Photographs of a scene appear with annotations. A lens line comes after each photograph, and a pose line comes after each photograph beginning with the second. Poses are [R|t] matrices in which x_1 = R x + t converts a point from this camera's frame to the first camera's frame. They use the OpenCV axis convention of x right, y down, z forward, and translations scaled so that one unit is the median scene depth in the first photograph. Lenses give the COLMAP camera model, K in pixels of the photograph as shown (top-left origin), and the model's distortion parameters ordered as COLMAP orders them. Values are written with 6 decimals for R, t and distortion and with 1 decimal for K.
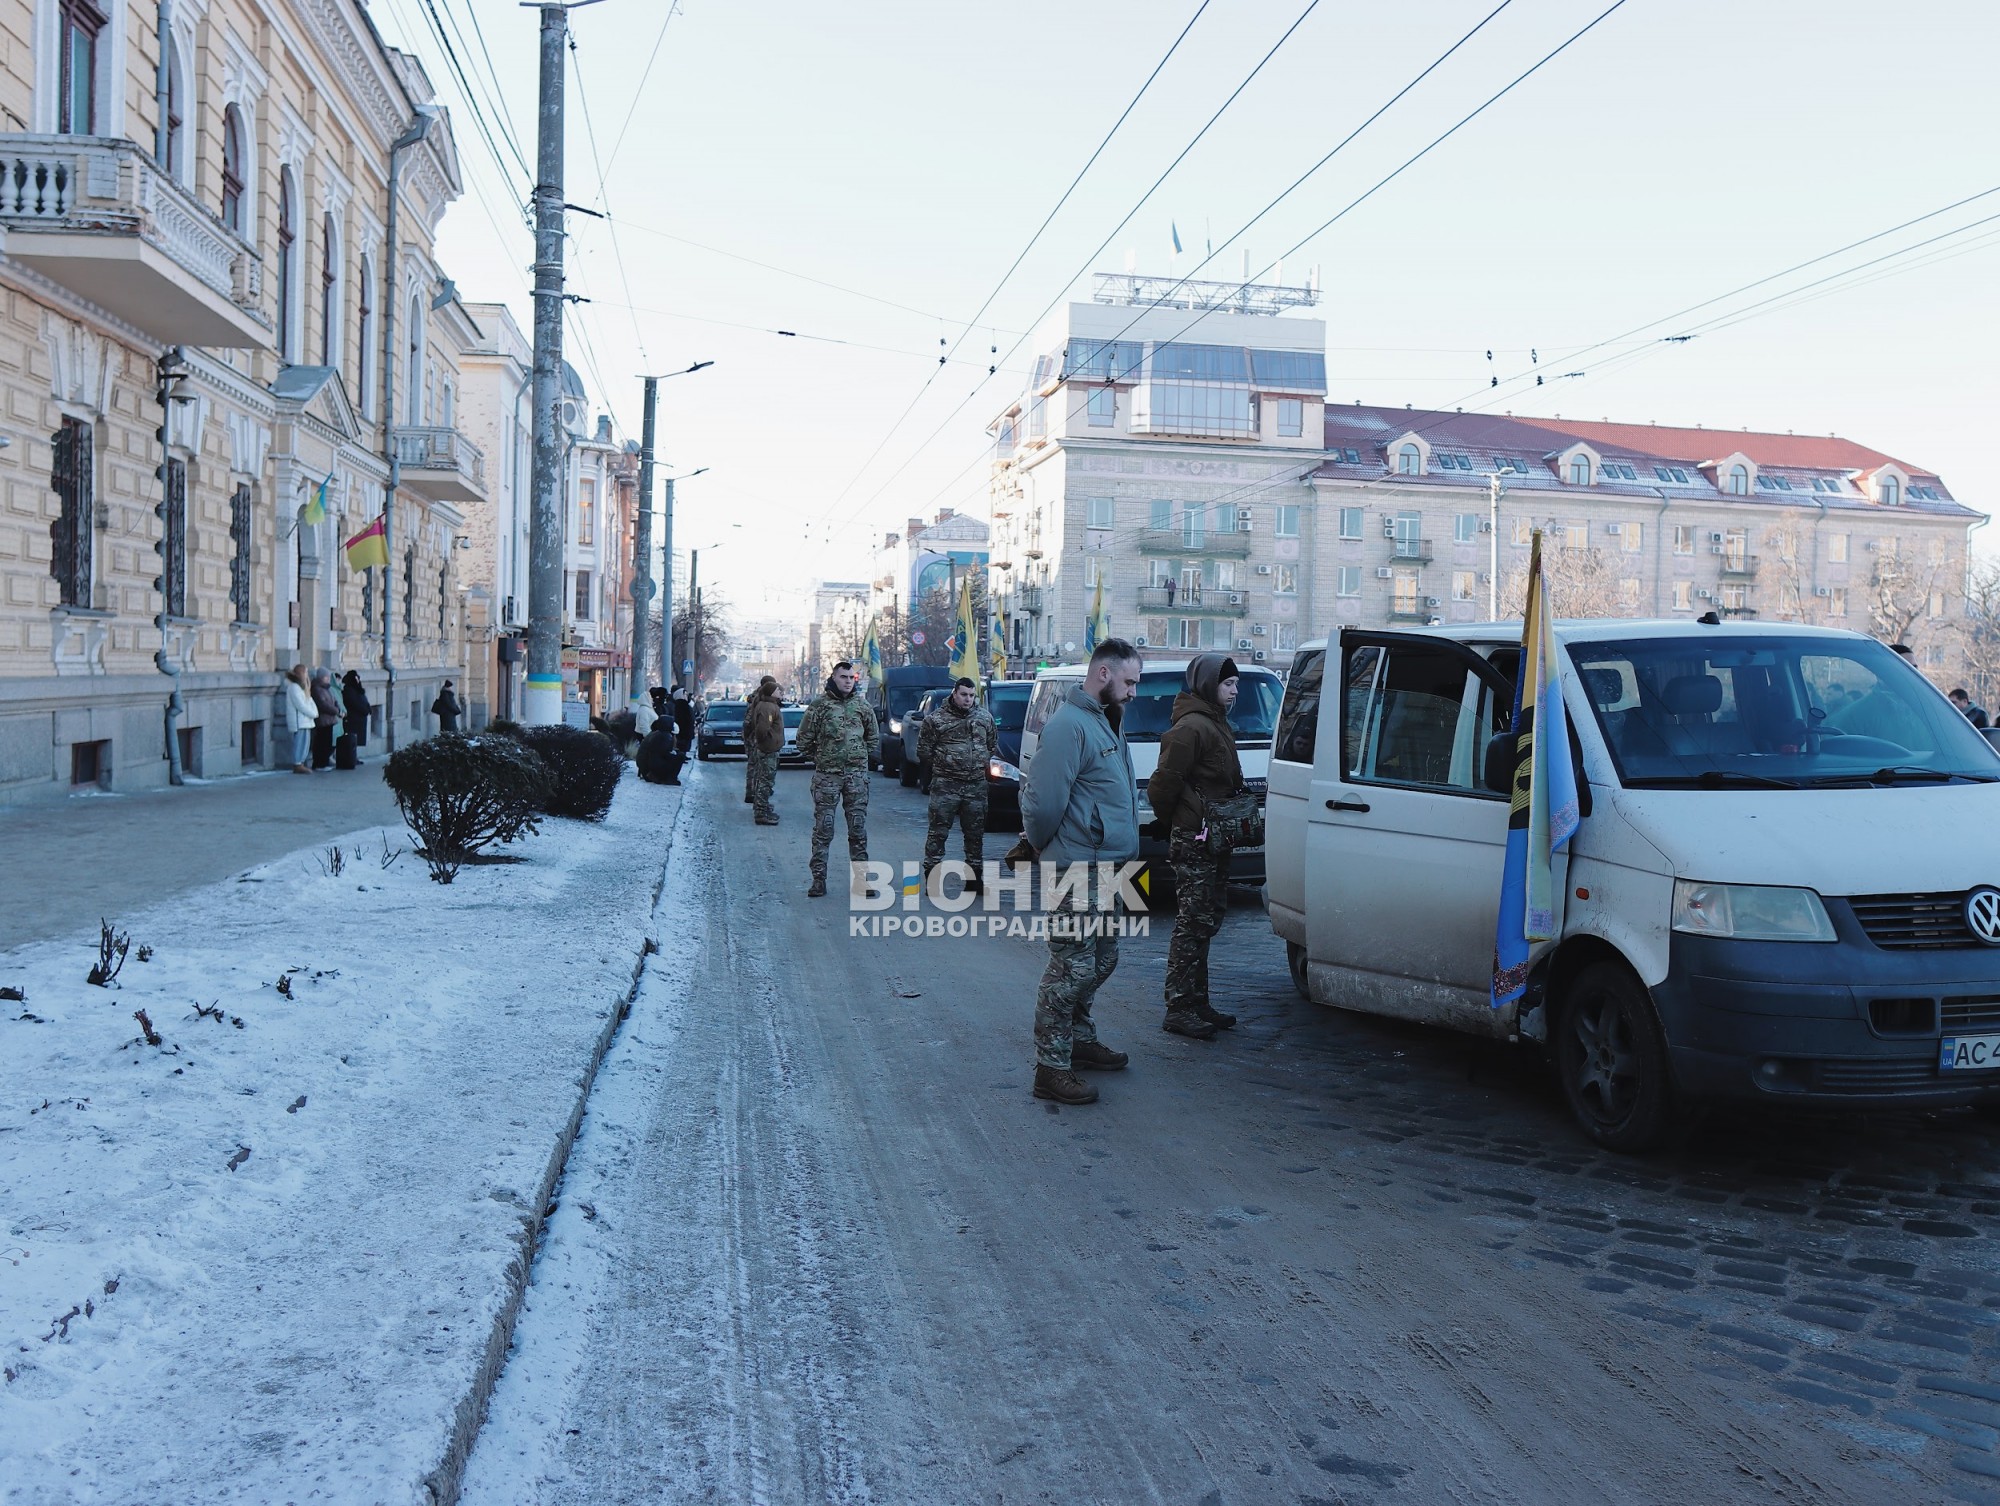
lens RADIAL K [[1675.0, 0, 990.0], [0, 1675.0, 749.4], [0, 0, 1]] dist [-0.110379, 0.074701]
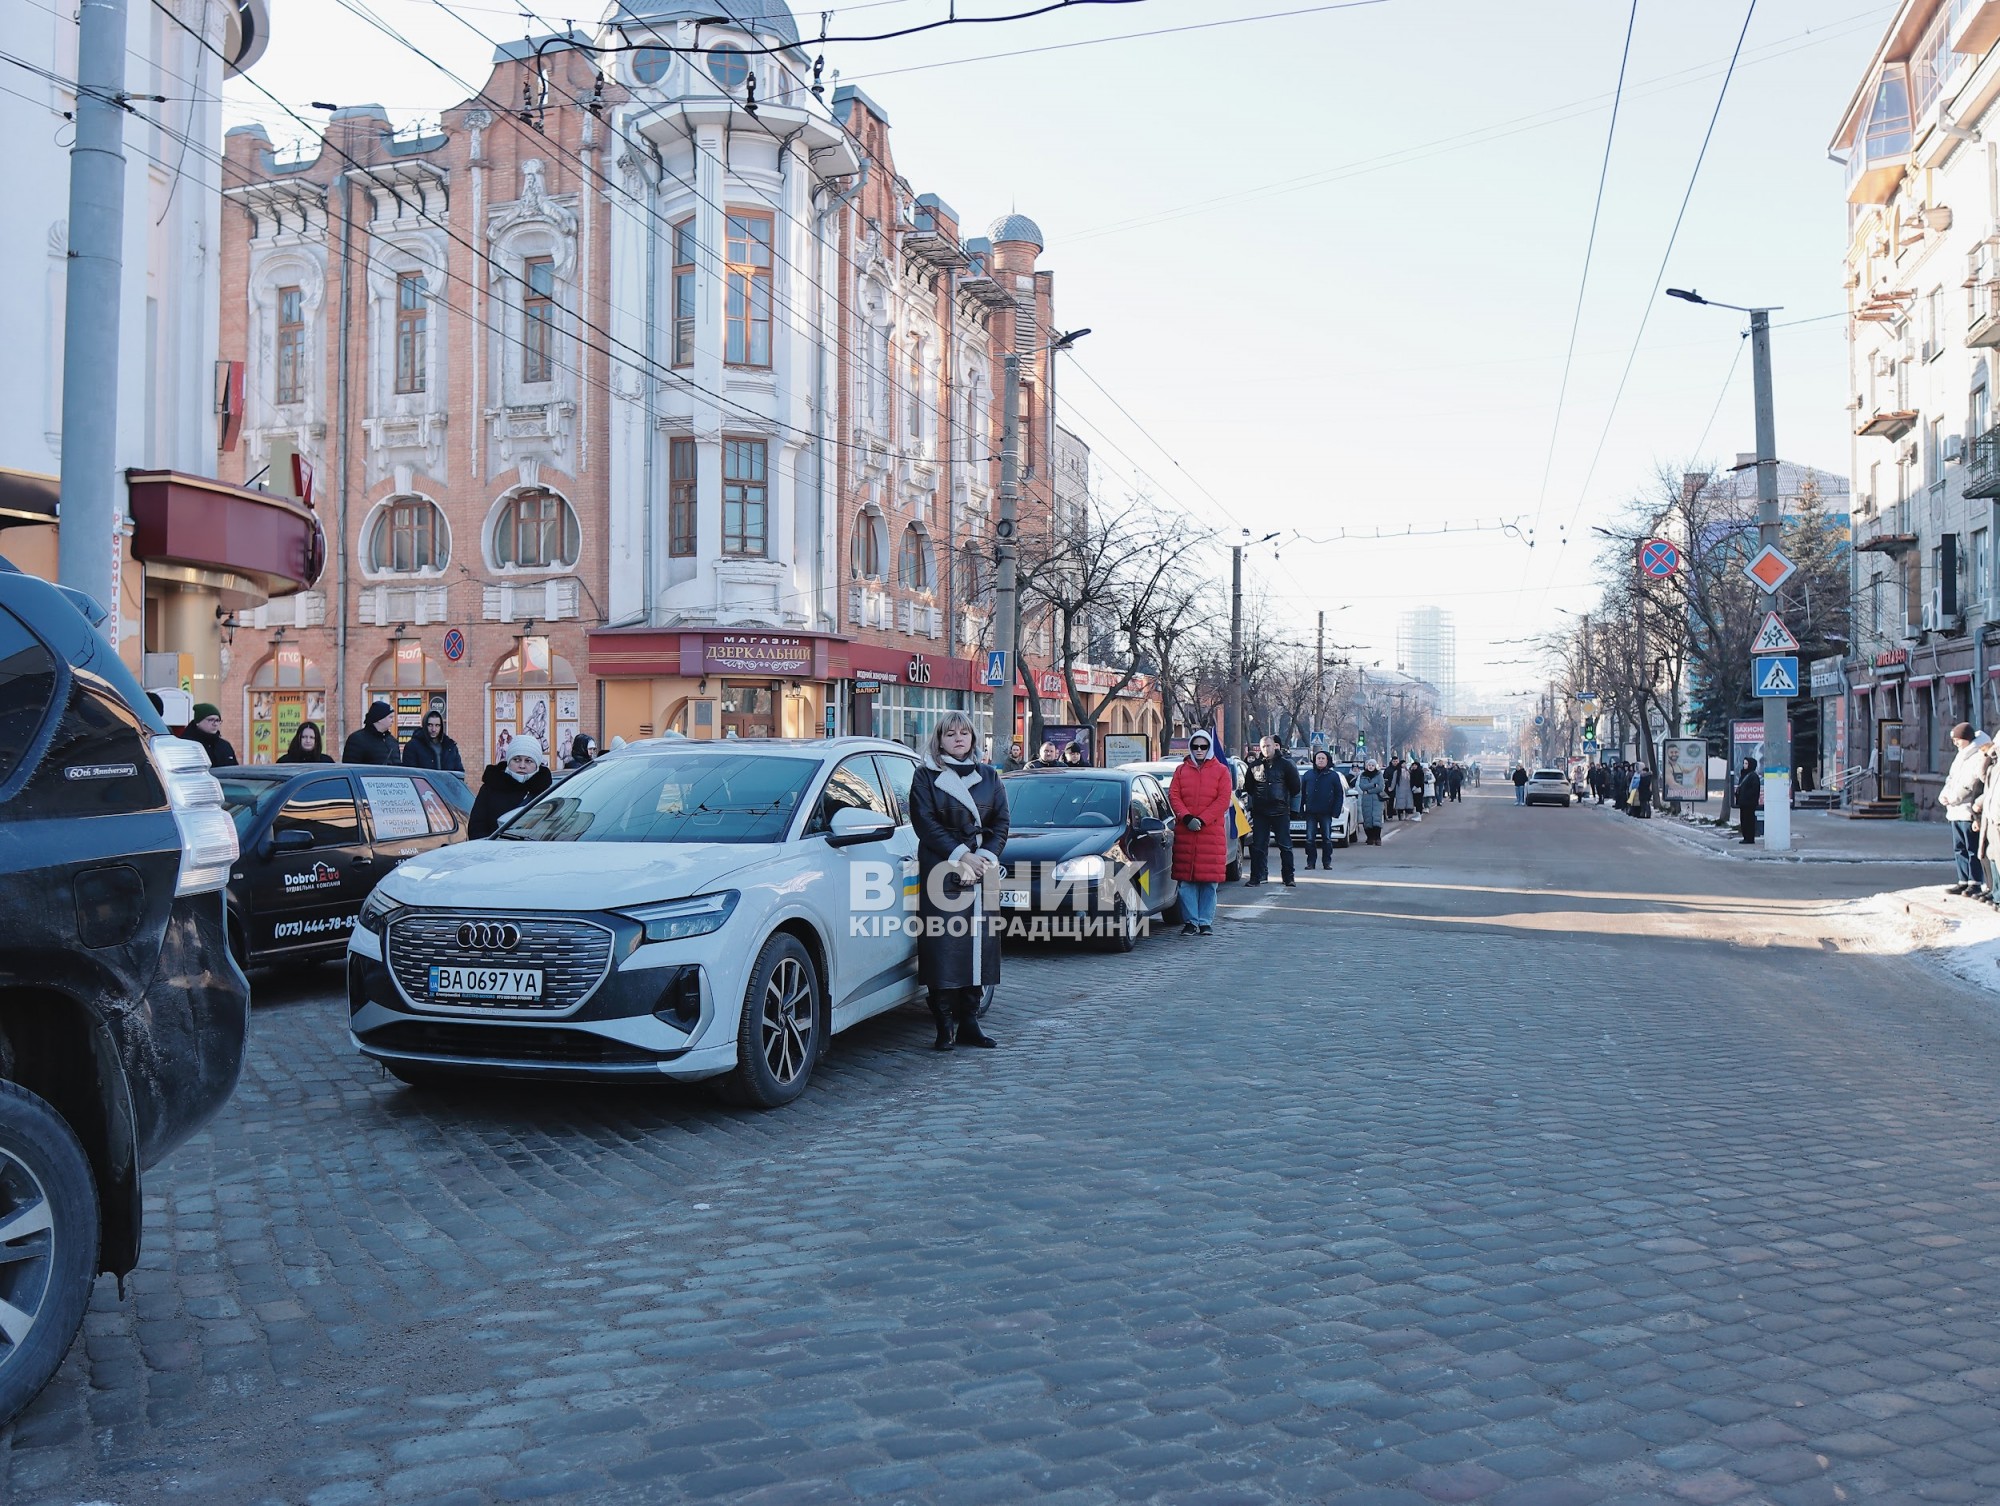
lens RADIAL K [[1675.0, 0, 1006.3], [0, 1675.0, 754.1], [0, 0, 1]] dist [-0.110379, 0.074701]
pose [[0.898780, -0.019114, -0.437983, -0.017367], [0.002288, 0.999240, -0.038912, -0.015839], [0.438393, 0.033971, 0.898141, 0.646203]]
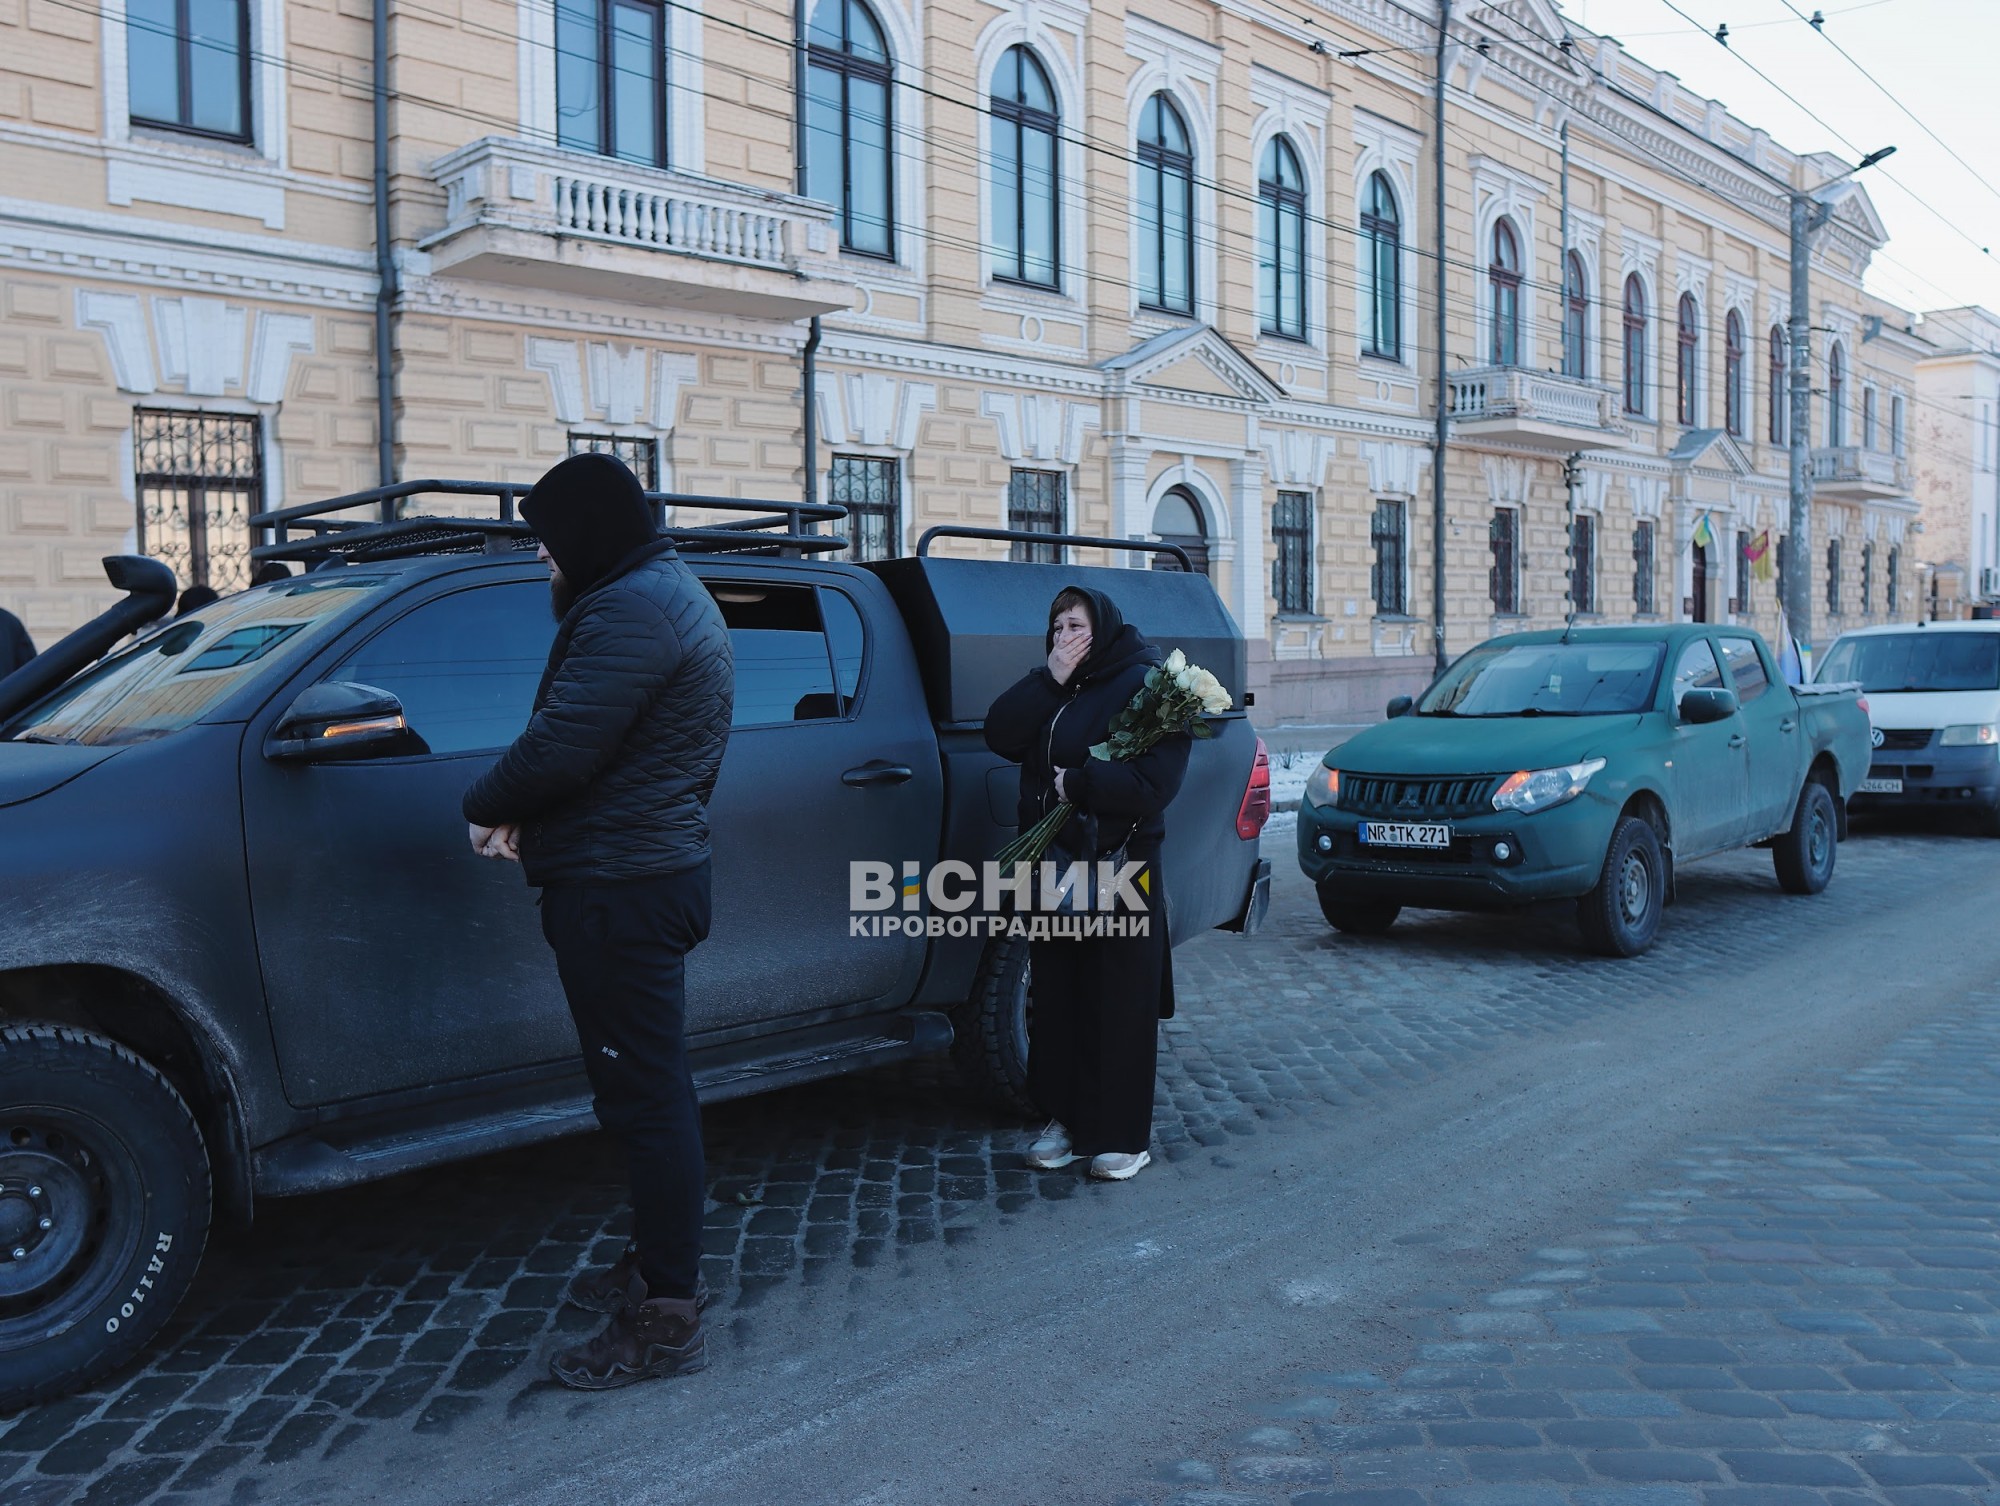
lens RADIAL K [[1675.0, 0, 987.8], [0, 1675.0, 746.3], [0, 0, 1]] dist [-0.110379, 0.074701]
pose [[0.593622, 0.023640, -0.804397, 0.106792], [-0.008390, 0.999696, 0.023187, 0.003859], [0.804700, -0.007015, 0.593640, -0.101571]]
